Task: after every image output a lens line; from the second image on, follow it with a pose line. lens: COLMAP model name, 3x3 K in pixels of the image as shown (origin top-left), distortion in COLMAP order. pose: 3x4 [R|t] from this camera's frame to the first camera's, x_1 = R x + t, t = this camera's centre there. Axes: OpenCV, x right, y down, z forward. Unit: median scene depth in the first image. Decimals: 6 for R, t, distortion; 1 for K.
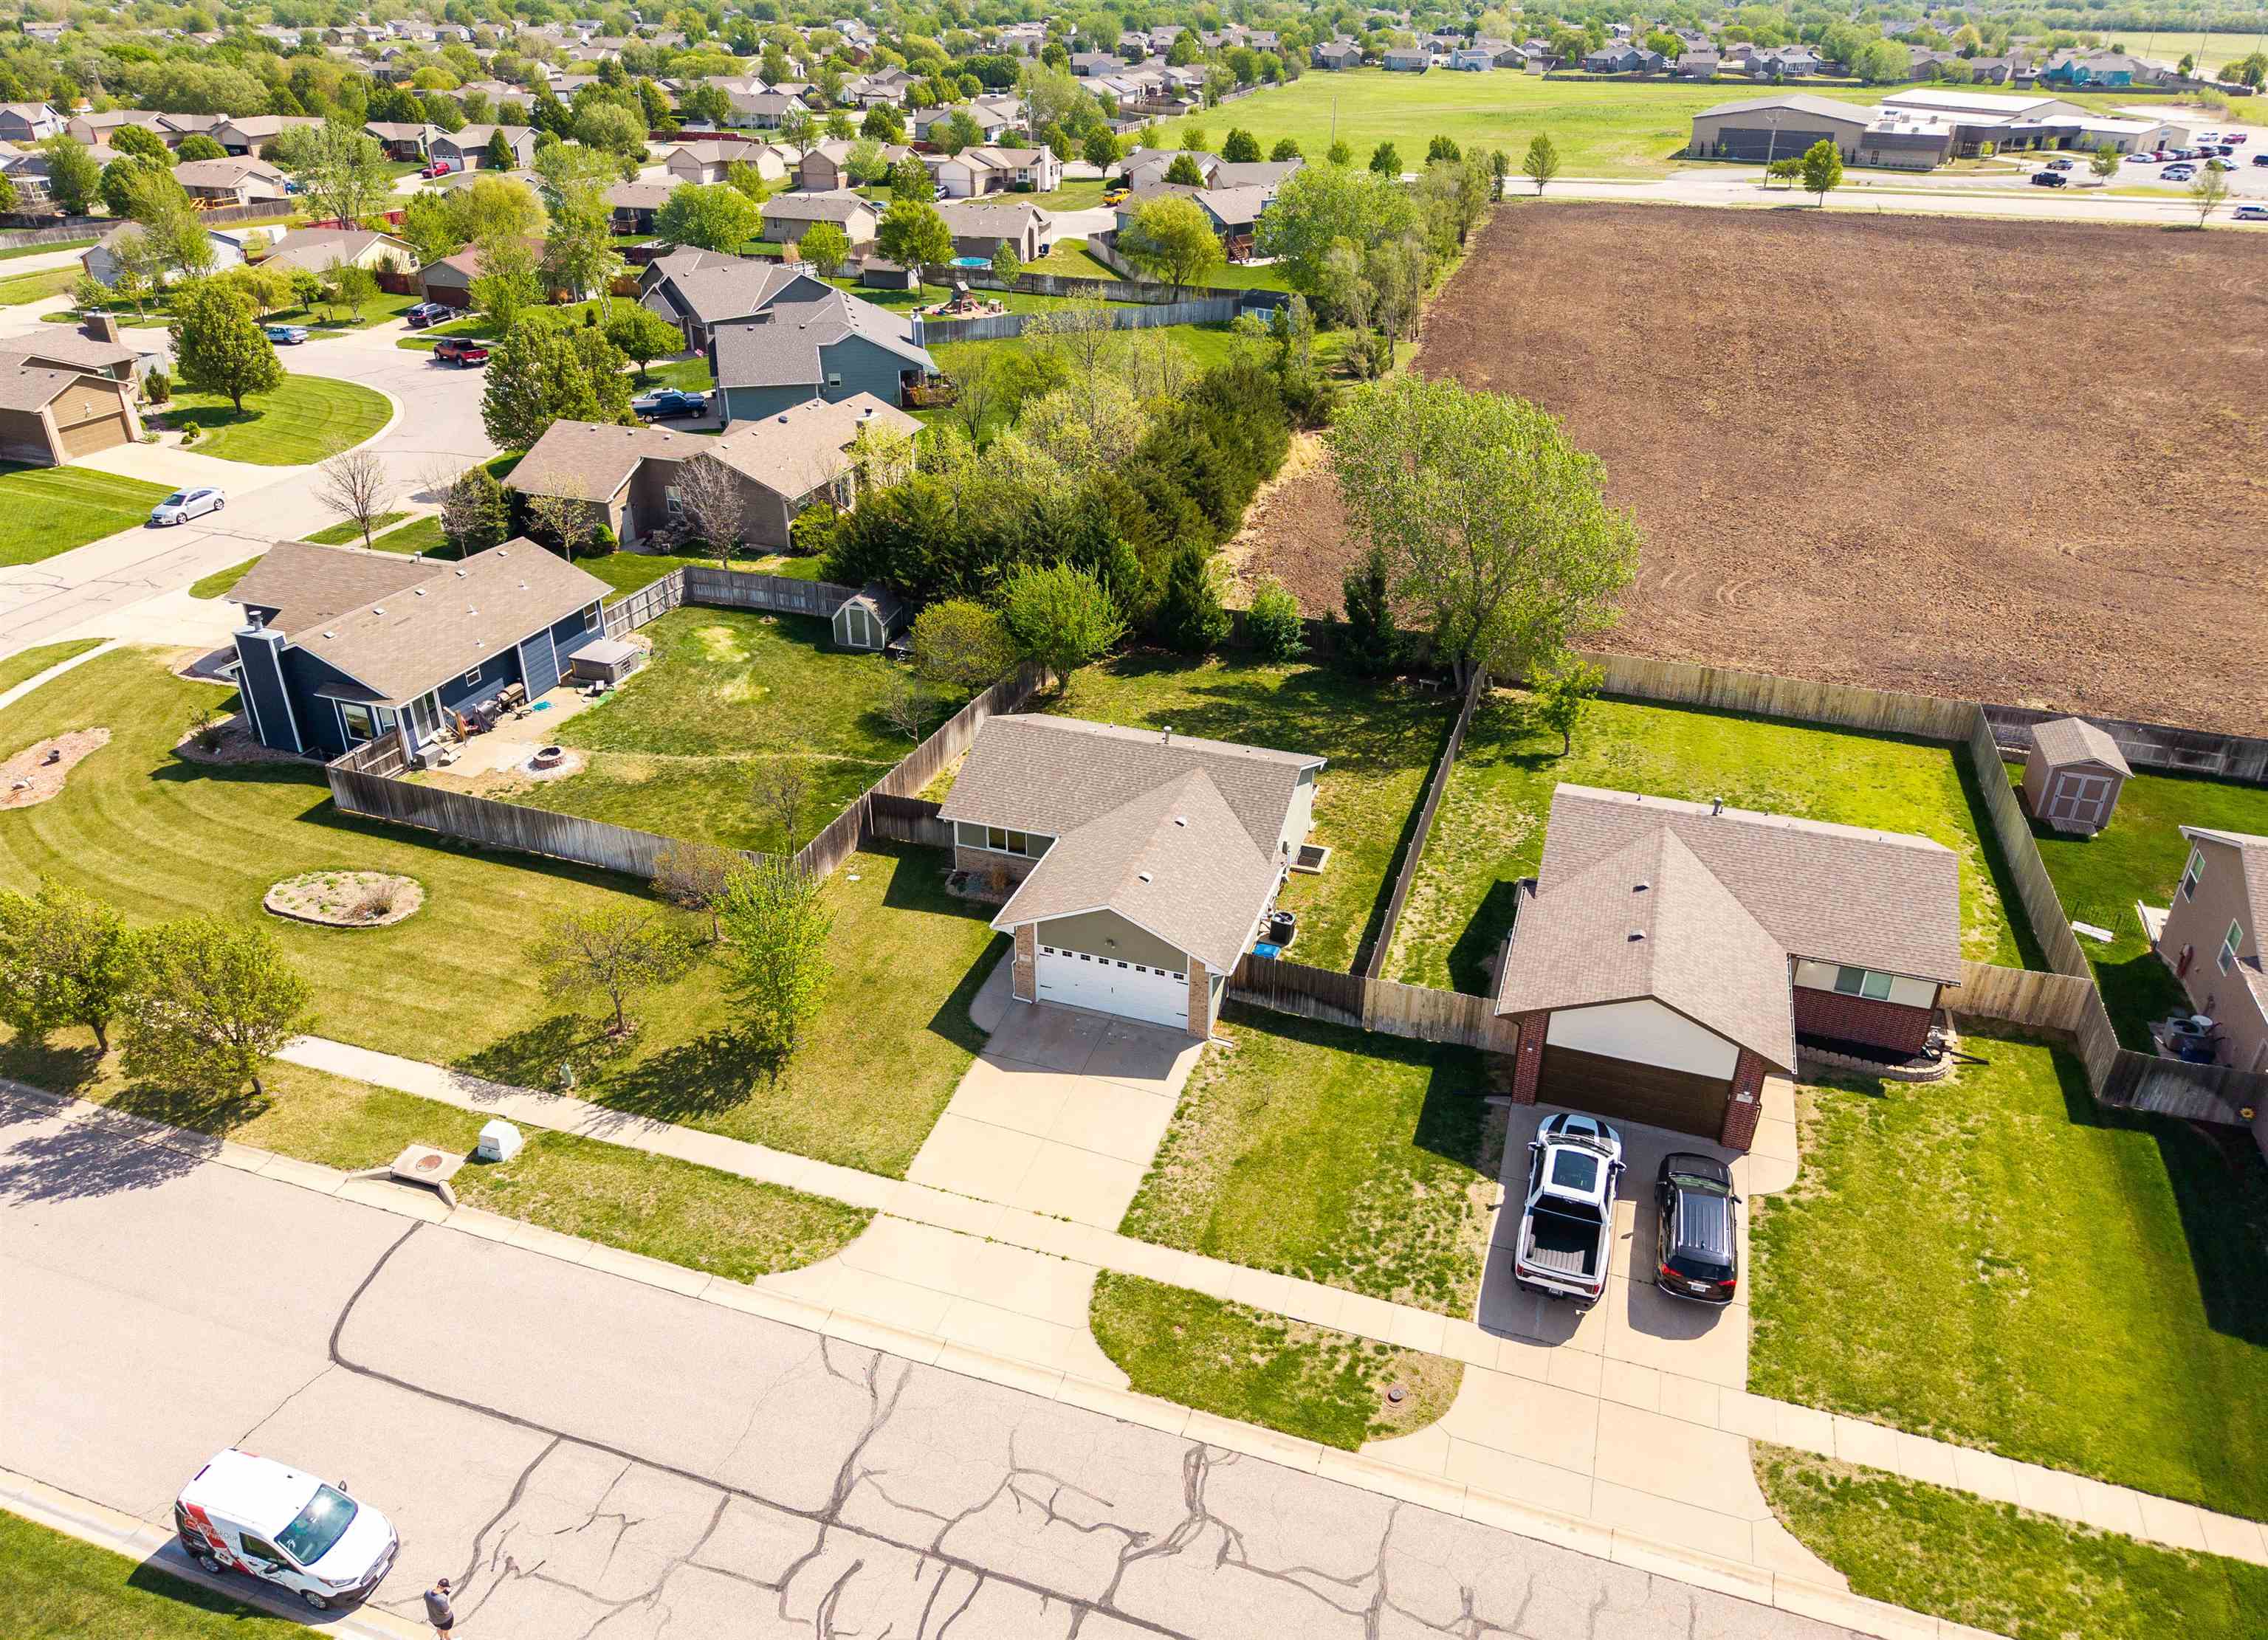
lens RADIAL K [[1504.8, 0, 1134.0], [0, 1504.8, 820.0], [0, 0, 1]] dist [0.038124, -0.061819]
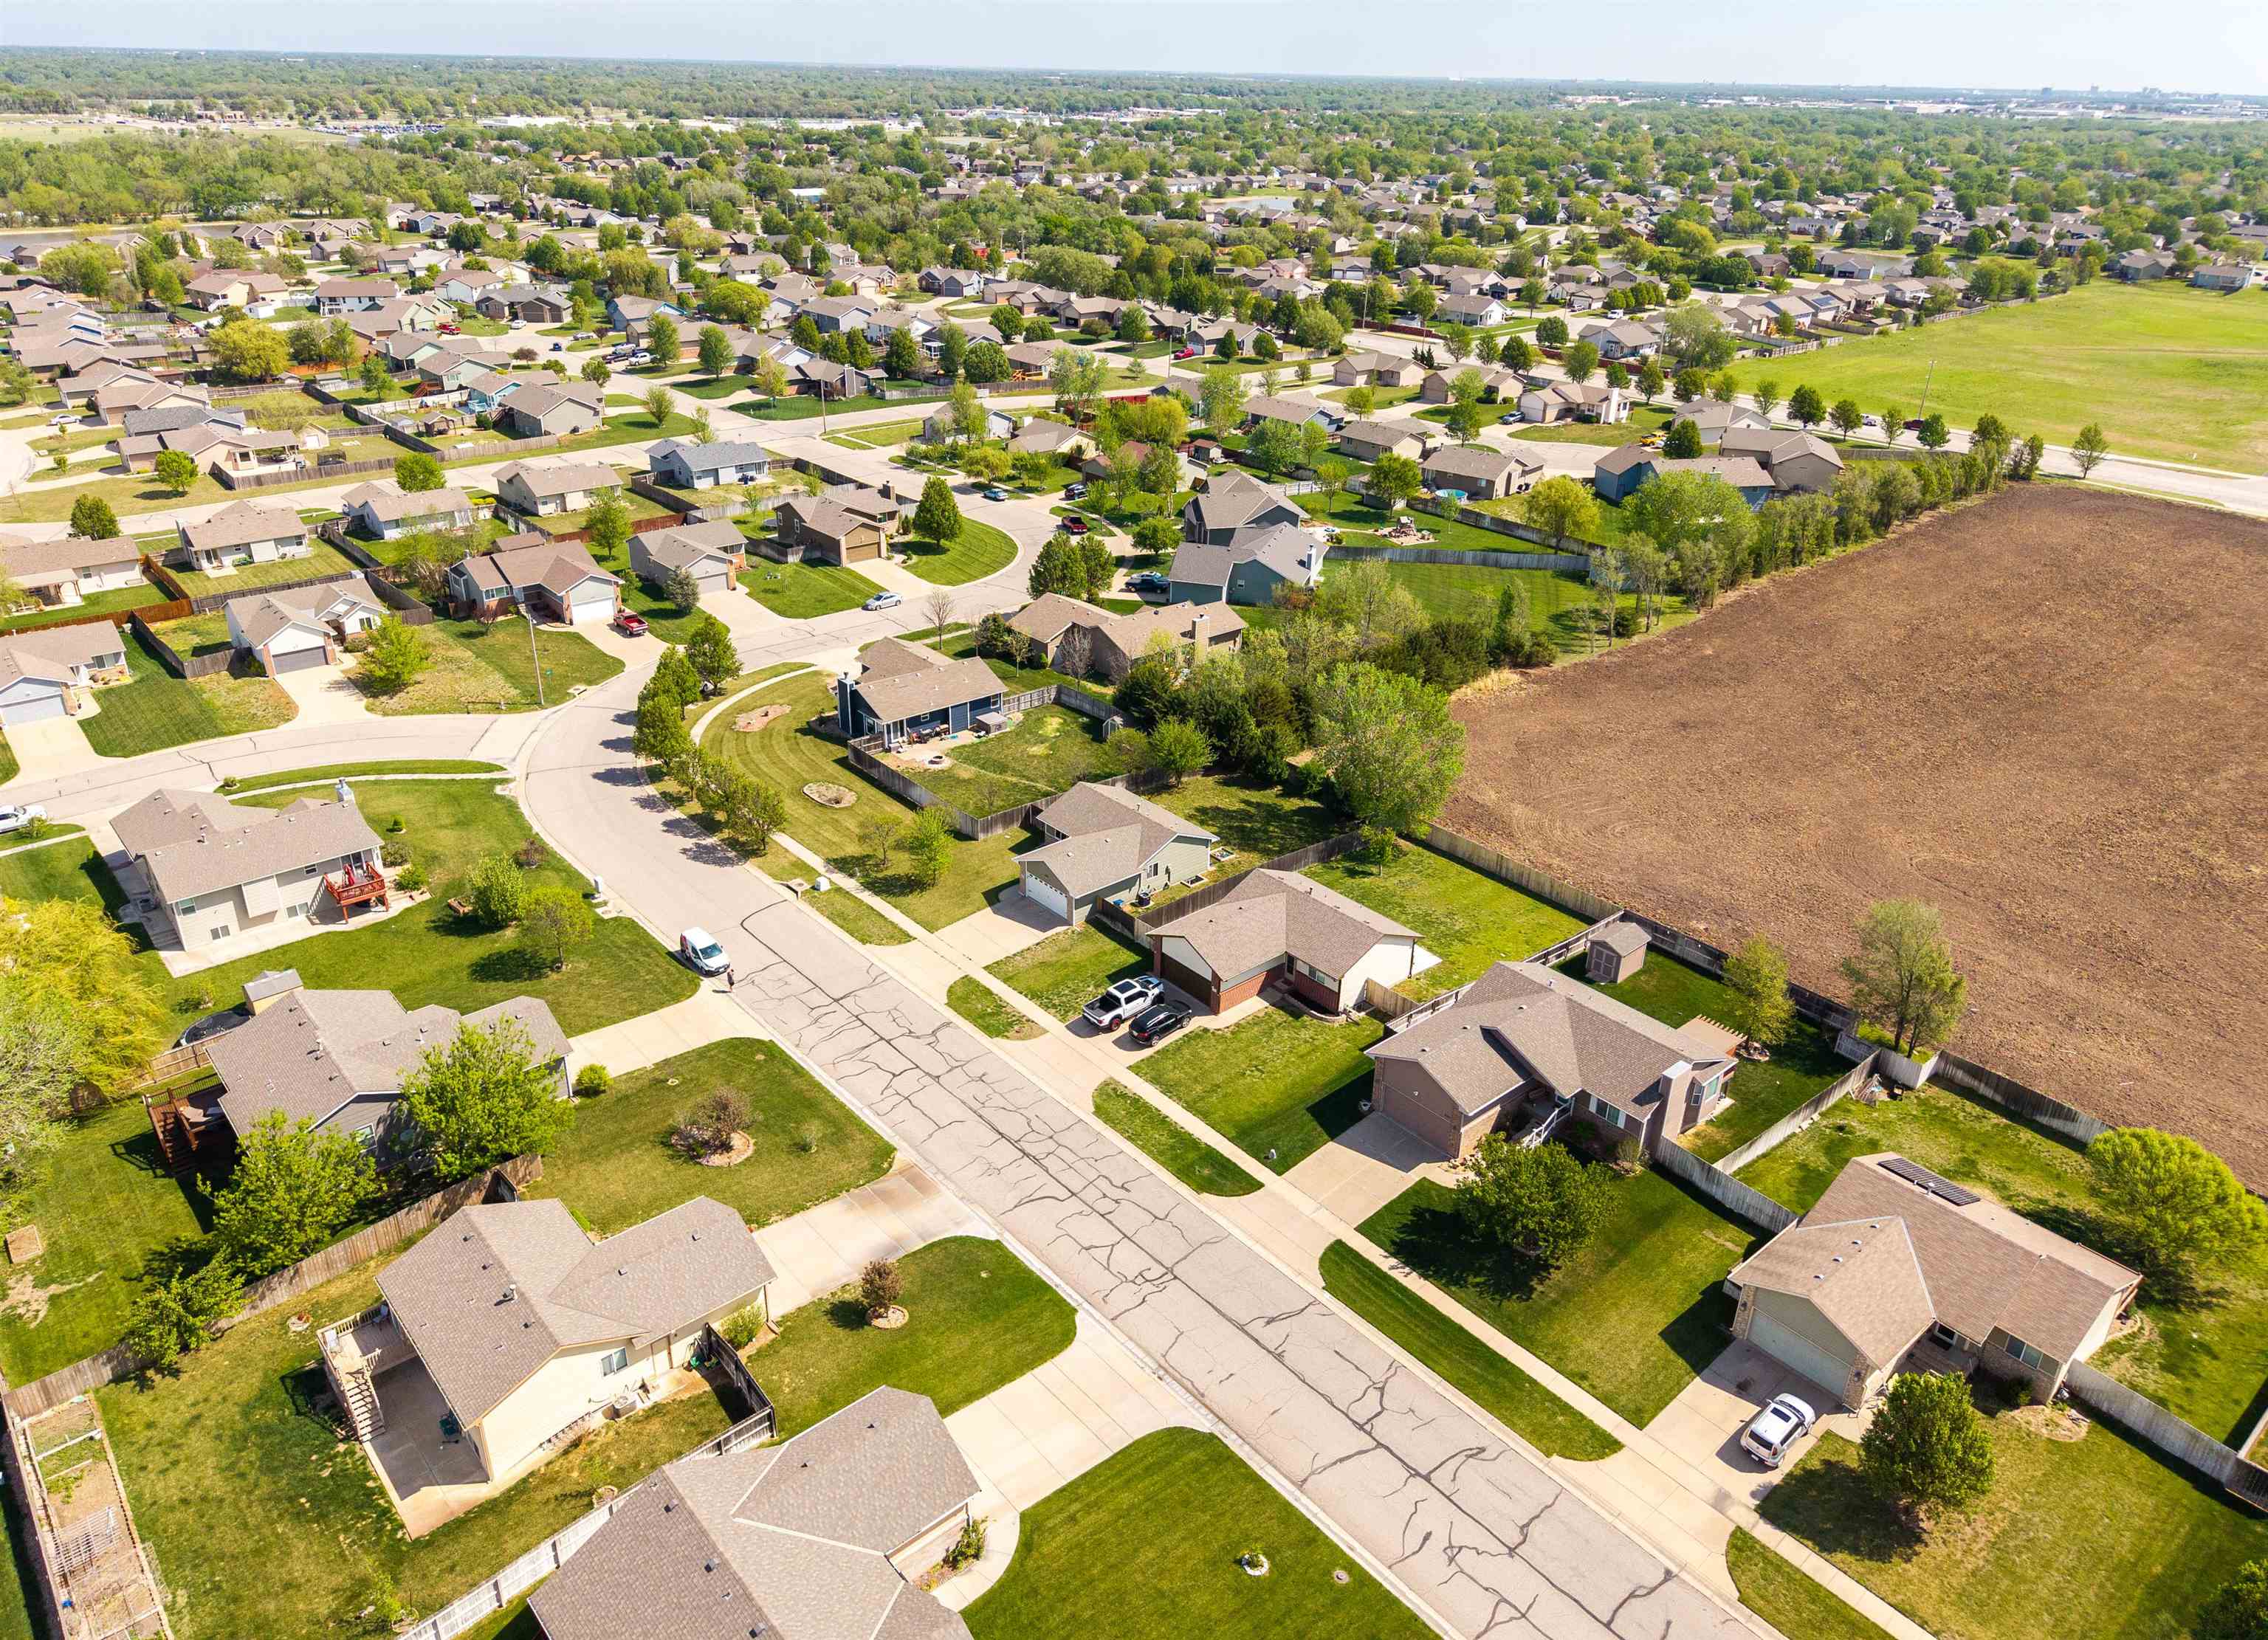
lens RADIAL K [[1504.8, 0, 1134.0], [0, 1504.8, 820.0], [0, 0, 1]] dist [0.038124, -0.061819]
pose [[0.864825, 0.231590, -0.445471, 0.911931], [-0.258395, 0.966039, 0.000582, -0.034098], [0.430477, 0.114604, 0.895296, -0.880807]]
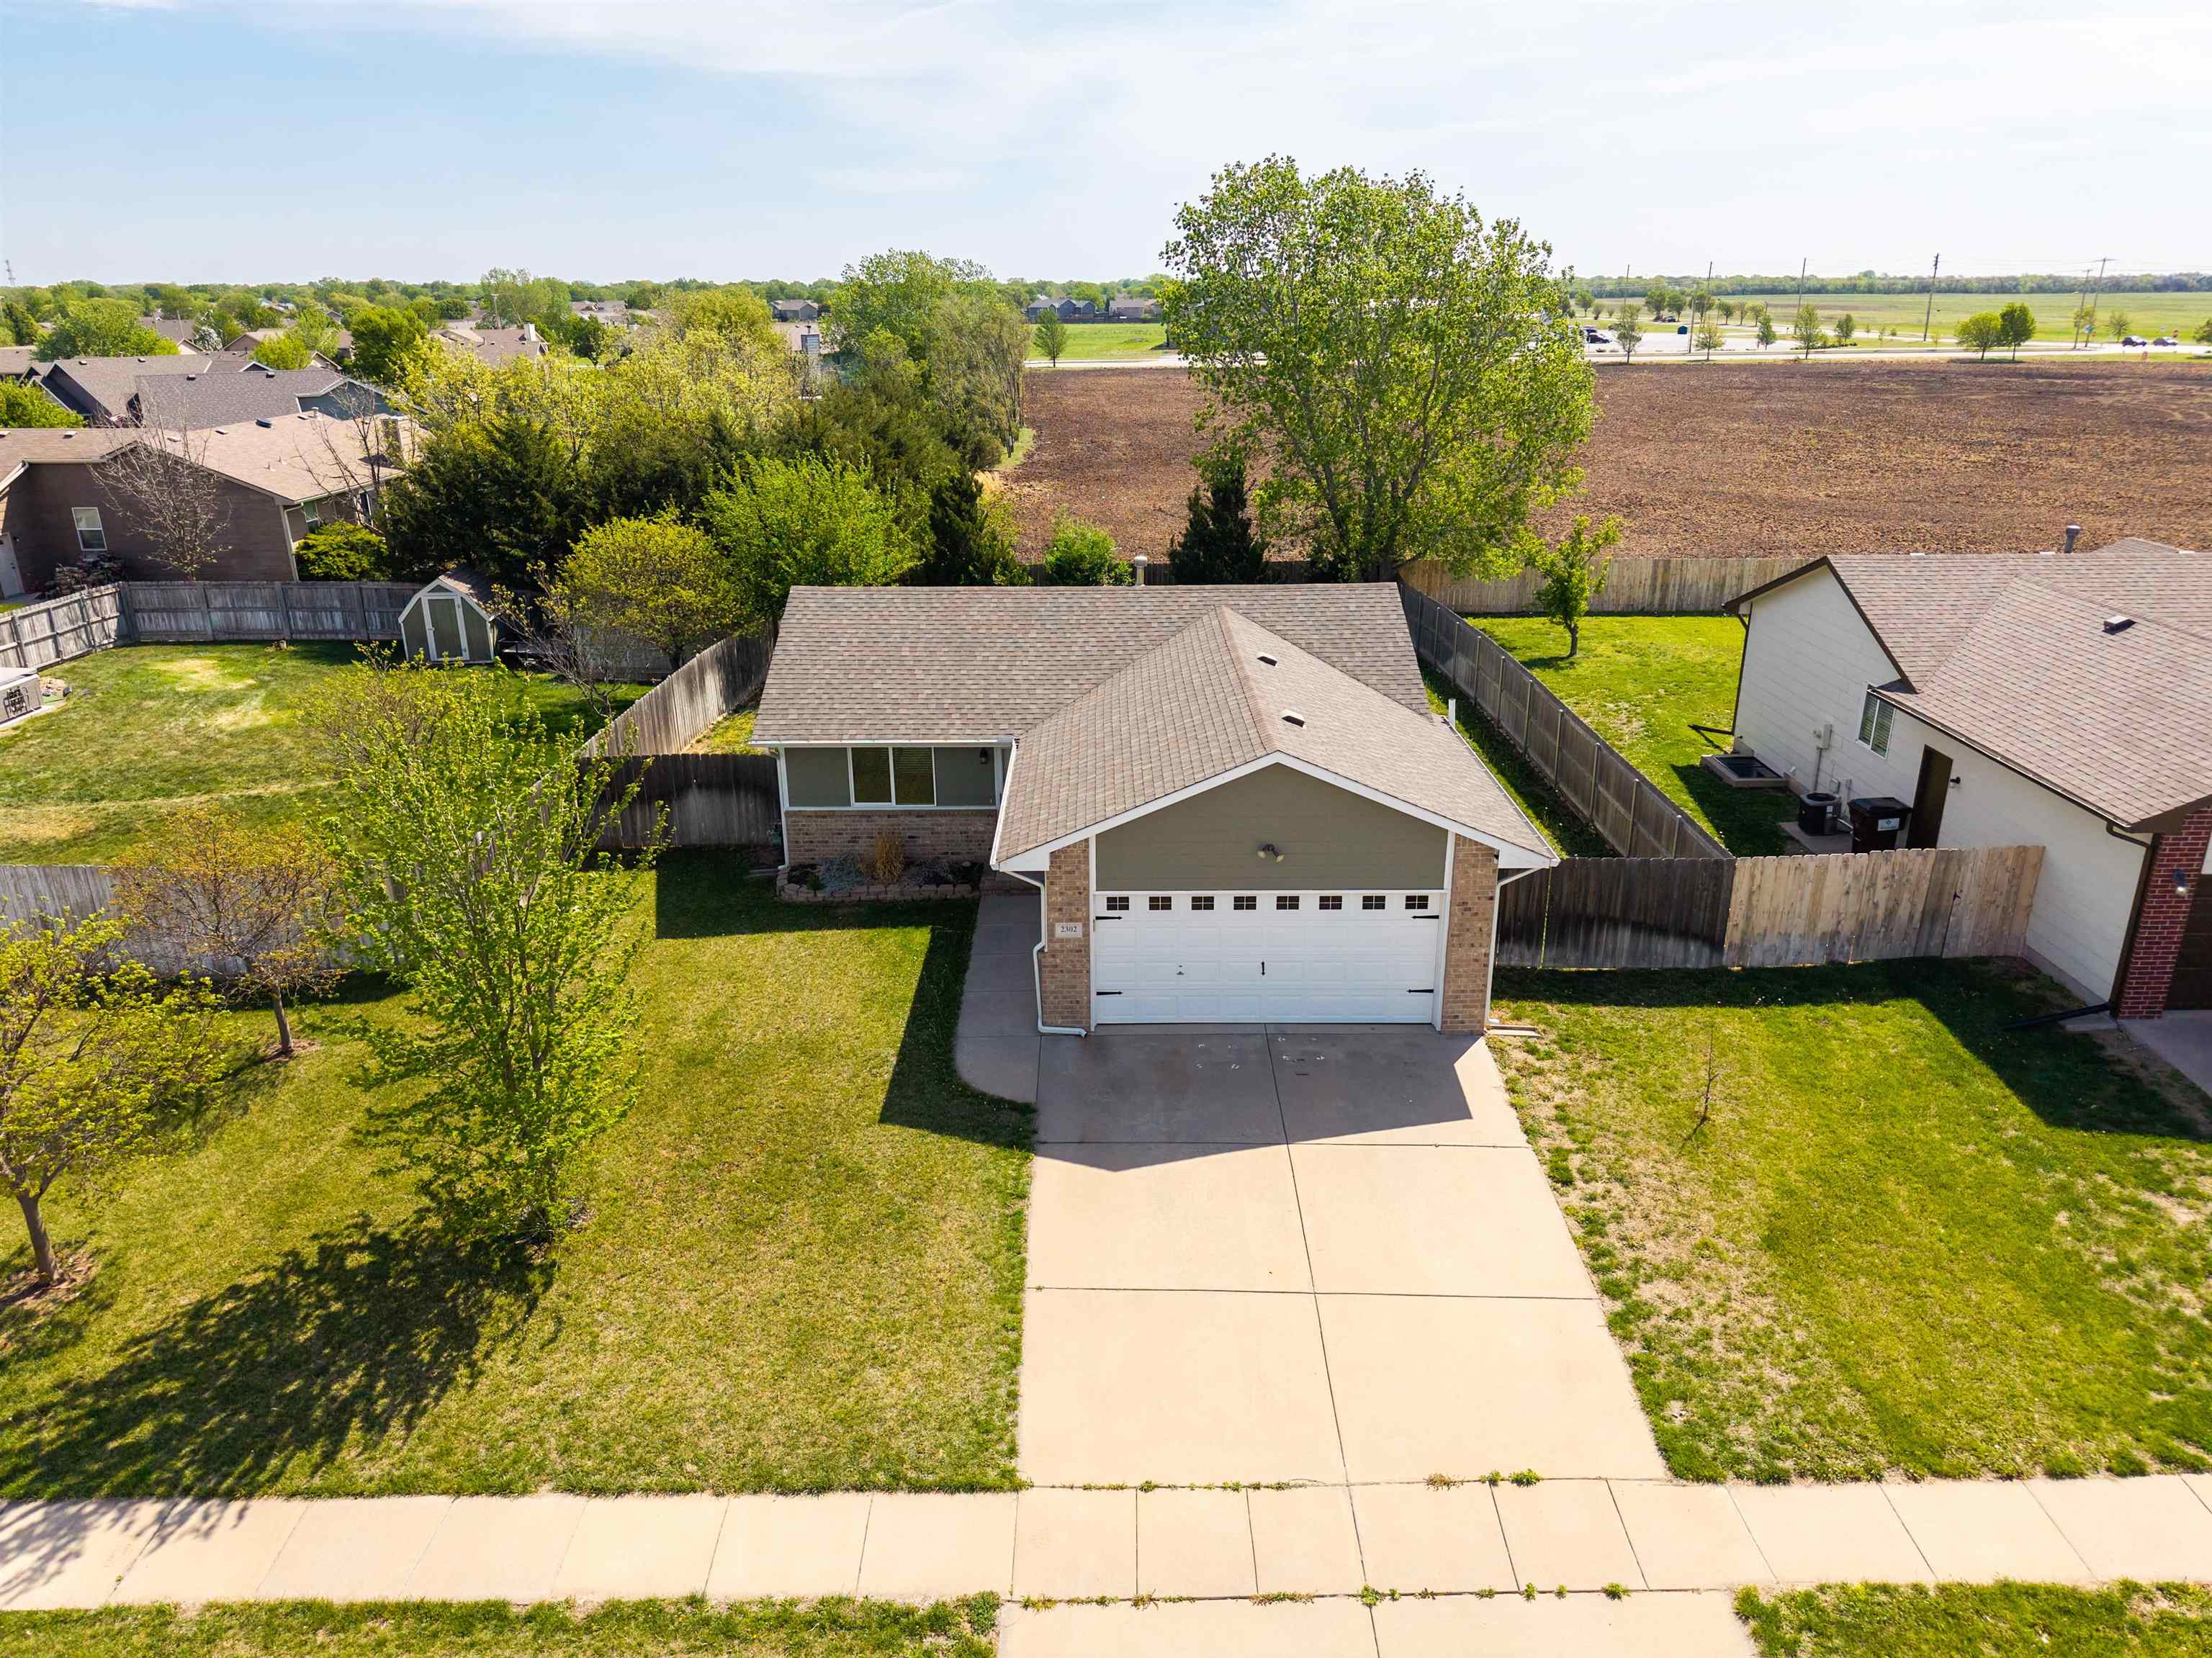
lens RADIAL K [[1494.9, 0, 1106.0], [0, 1494.9, 829.0], [0, 0, 1]] dist [0.002976, -0.006430]
pose [[0.945421, -0.121826, 0.302220, -0.155379], [0.167790, 0.977077, -0.131026, 0.098546], [-0.279330, 0.174584, 0.944190, 0.455709]]
